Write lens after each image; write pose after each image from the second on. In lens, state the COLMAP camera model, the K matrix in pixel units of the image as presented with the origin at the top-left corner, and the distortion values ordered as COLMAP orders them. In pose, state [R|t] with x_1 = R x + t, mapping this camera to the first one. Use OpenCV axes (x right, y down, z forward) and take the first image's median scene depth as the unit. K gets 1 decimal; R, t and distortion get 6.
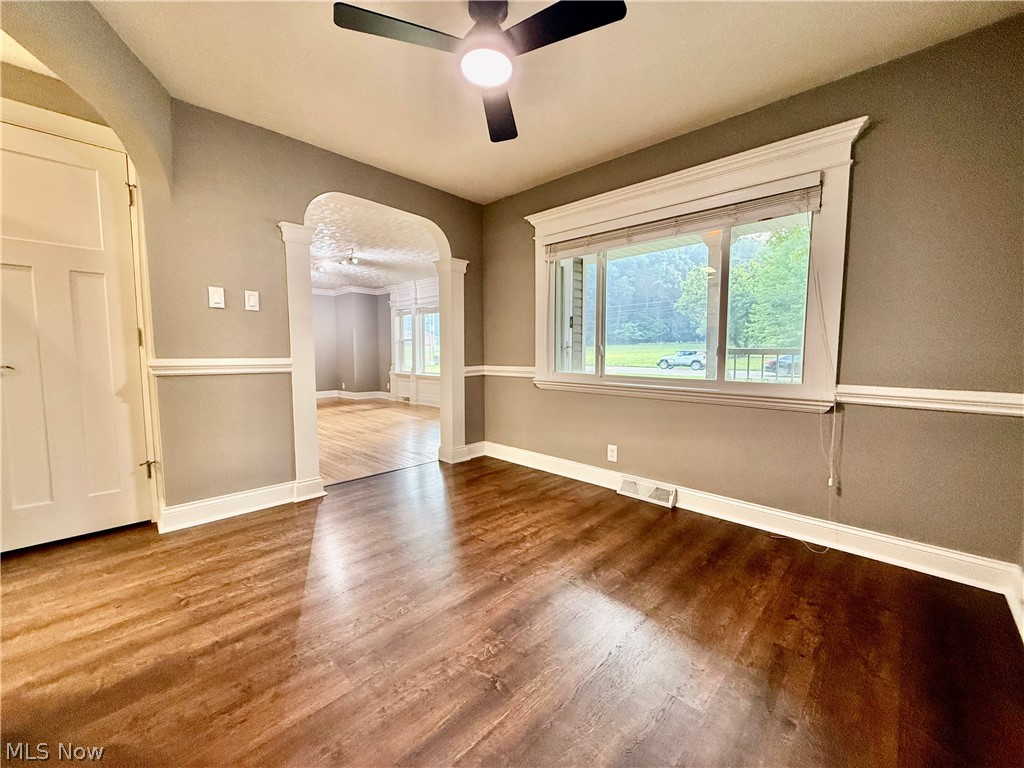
lens RADIAL K [[409.0, 0, 510.6], [0, 409.0, 382.8], [0, 0, 1]] dist [-0.004688, 0.000784]
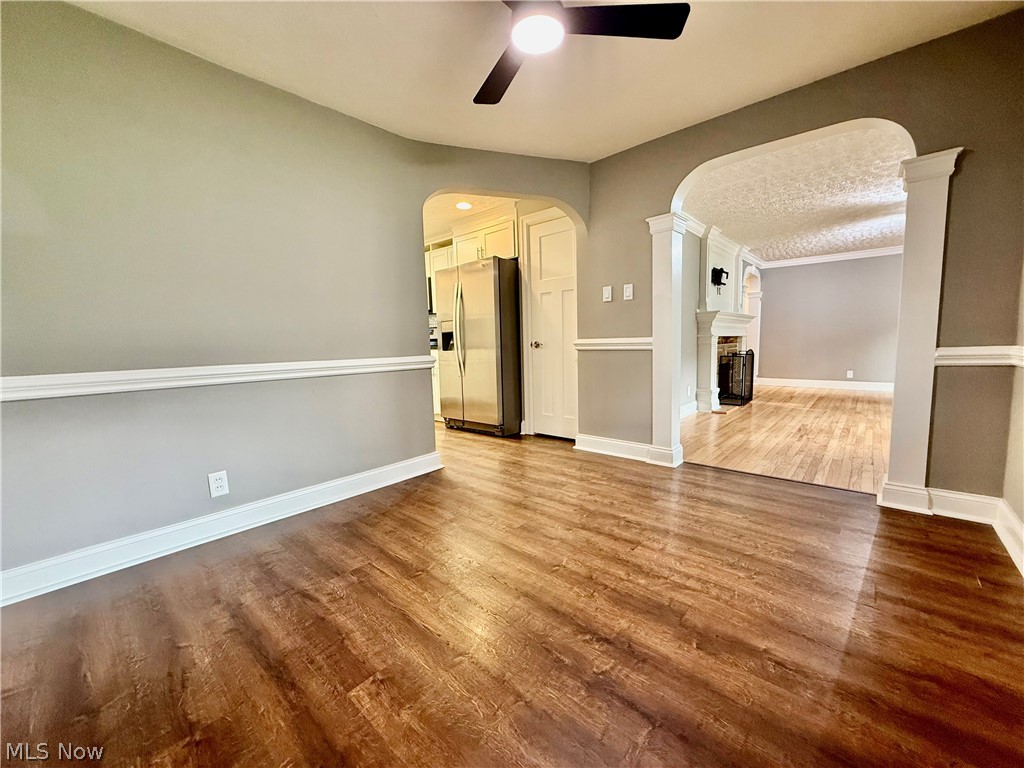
lens RADIAL K [[409.0, 0, 510.9], [0, 409.0, 382.3], [0, 0, 1]] dist [-0.004688, 0.000784]
pose [[0.031570, 0.090644, -0.995383, 0.687962], [-0.052489, 0.994655, 0.088913, -0.018653], [0.998122, 0.049439, 0.036159, 0.655685]]
